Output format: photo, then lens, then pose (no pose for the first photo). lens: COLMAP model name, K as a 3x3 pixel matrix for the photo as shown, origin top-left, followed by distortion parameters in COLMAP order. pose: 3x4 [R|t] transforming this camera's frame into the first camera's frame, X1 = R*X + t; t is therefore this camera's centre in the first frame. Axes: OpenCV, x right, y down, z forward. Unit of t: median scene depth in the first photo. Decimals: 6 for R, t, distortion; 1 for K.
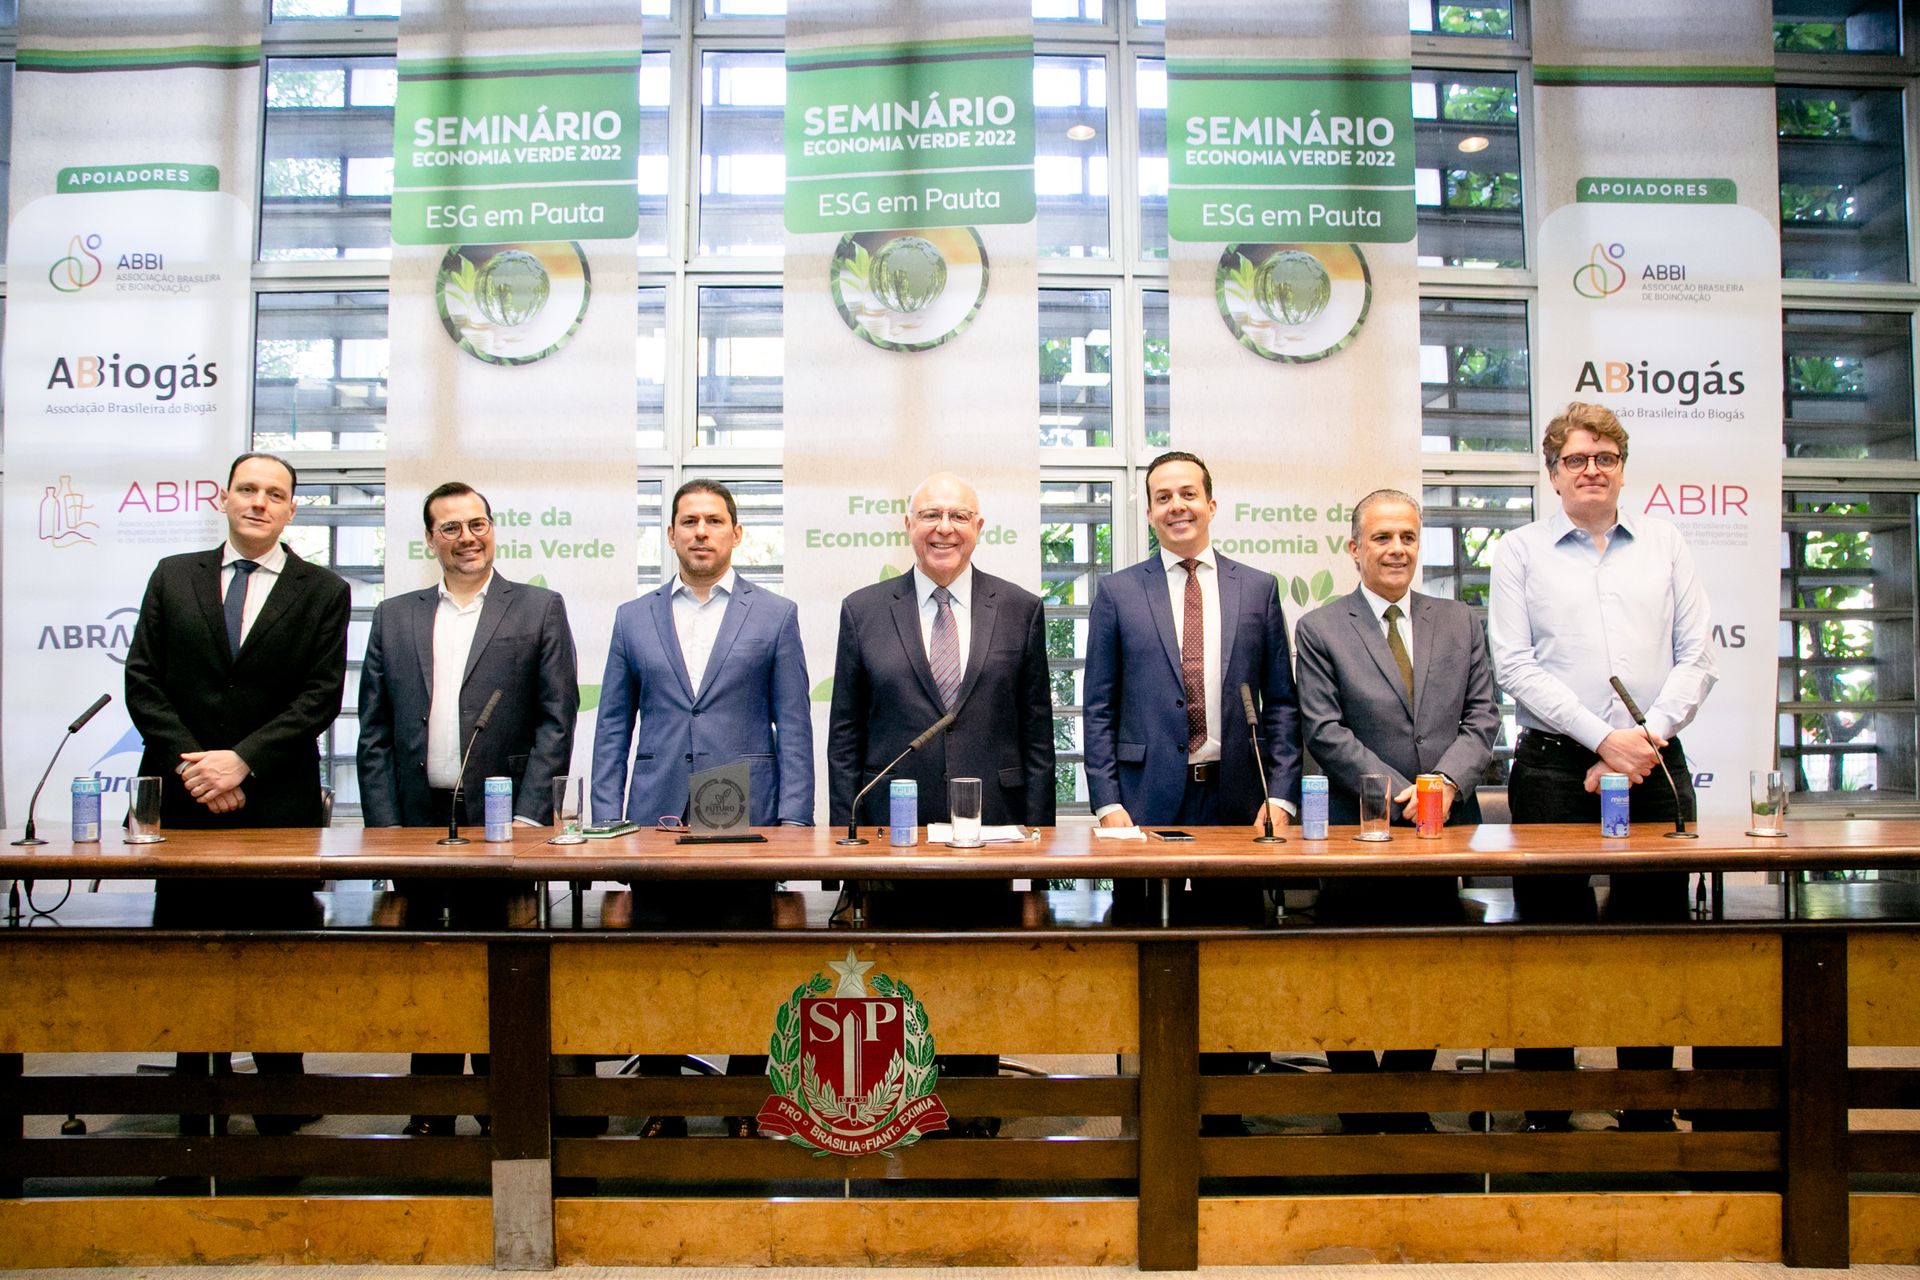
lens RADIAL K [[1329.7, 0, 935.2], [0, 1329.7, 641.3], [0, 0, 1]] dist [-0.103288, 0.065455]
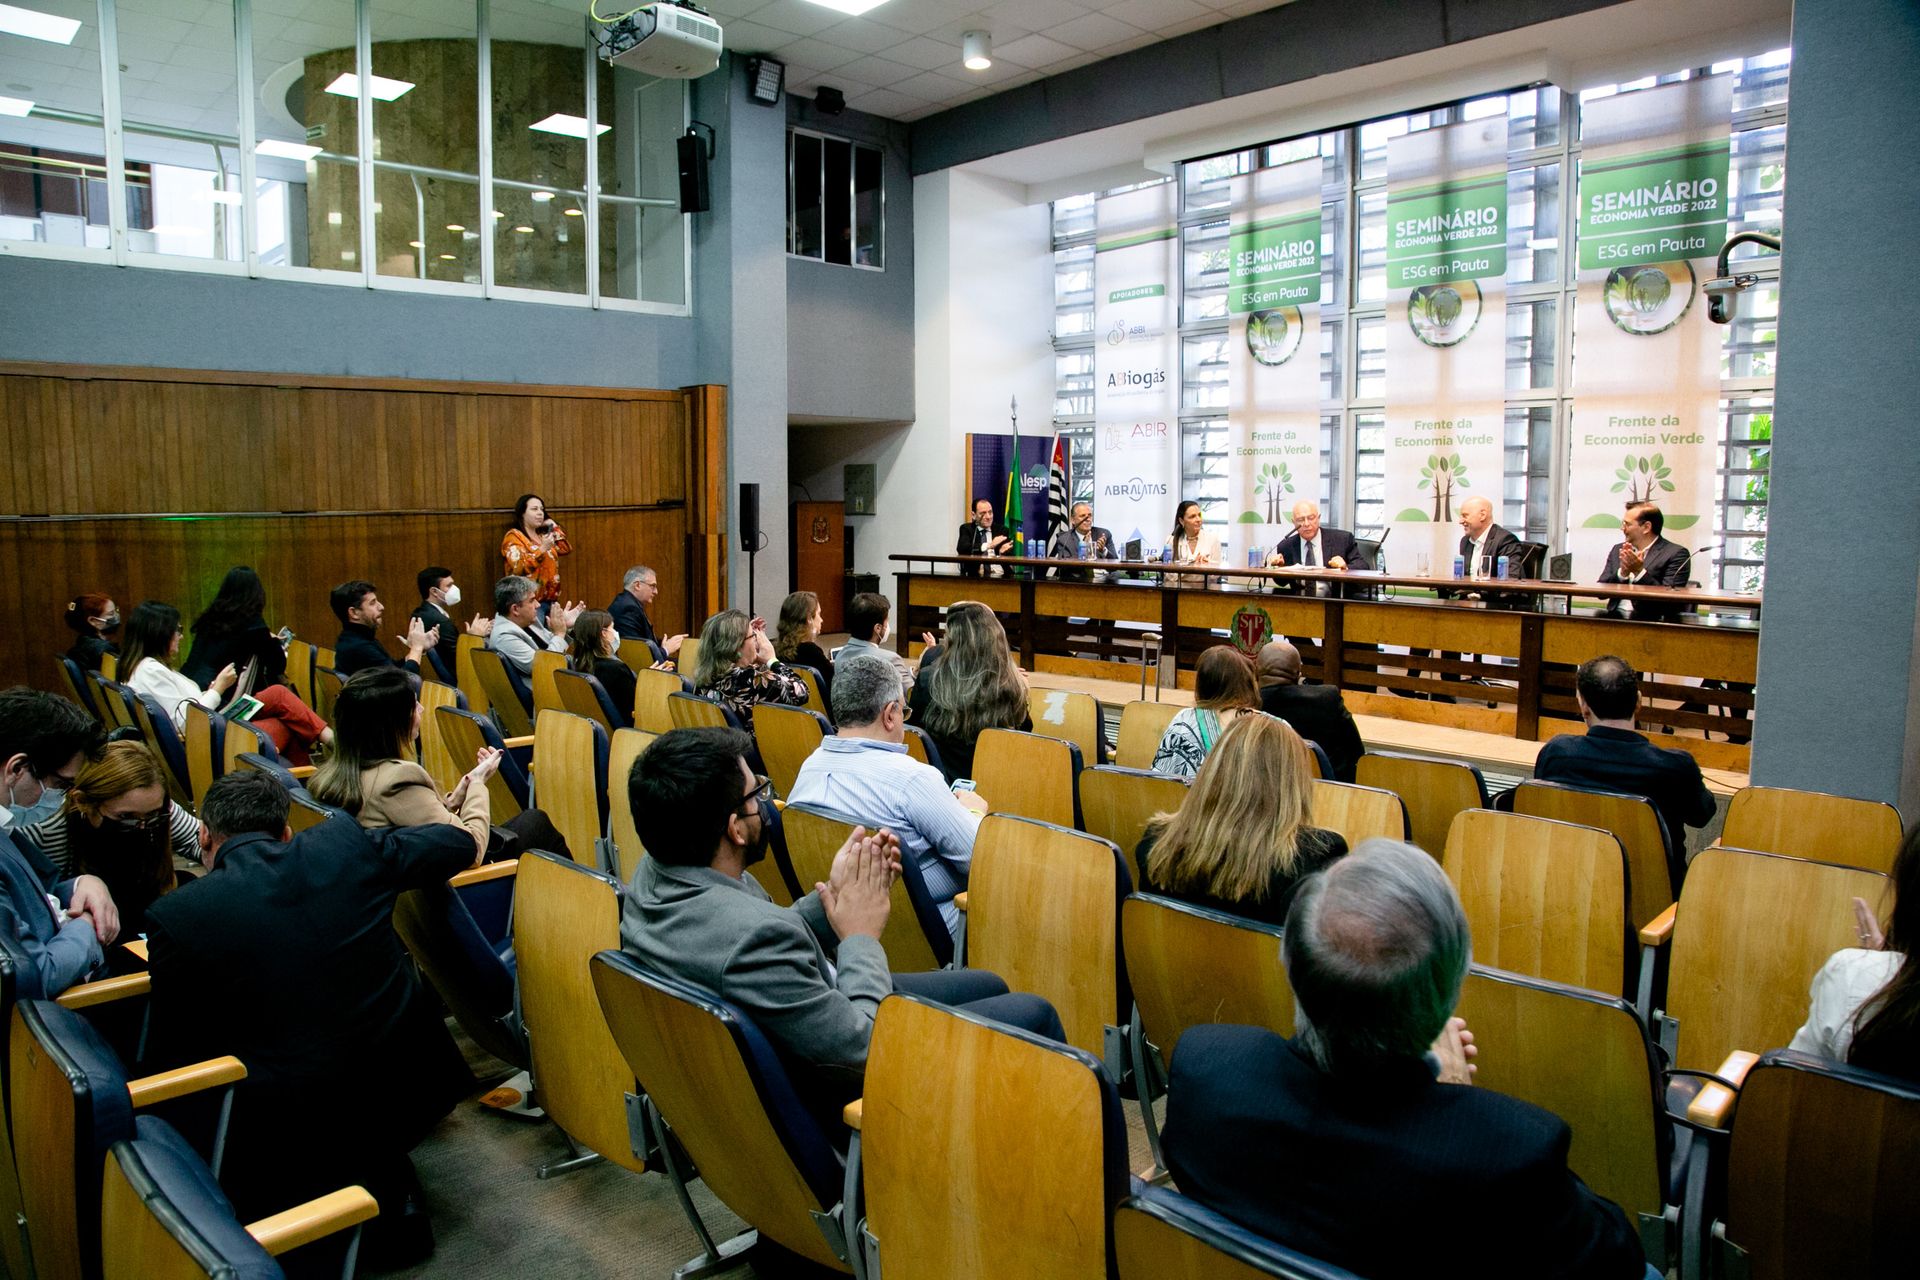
lens RADIAL K [[1329.7, 0, 935.2], [0, 1329.7, 641.3], [0, 0, 1]] dist [-0.103288, 0.065455]
pose [[0.644473, 0.085279, -0.759857, 1.017488], [0.025315, 0.990837, 0.132673, -0.059132], [0.764208, -0.104740, 0.636408, -0.879587]]
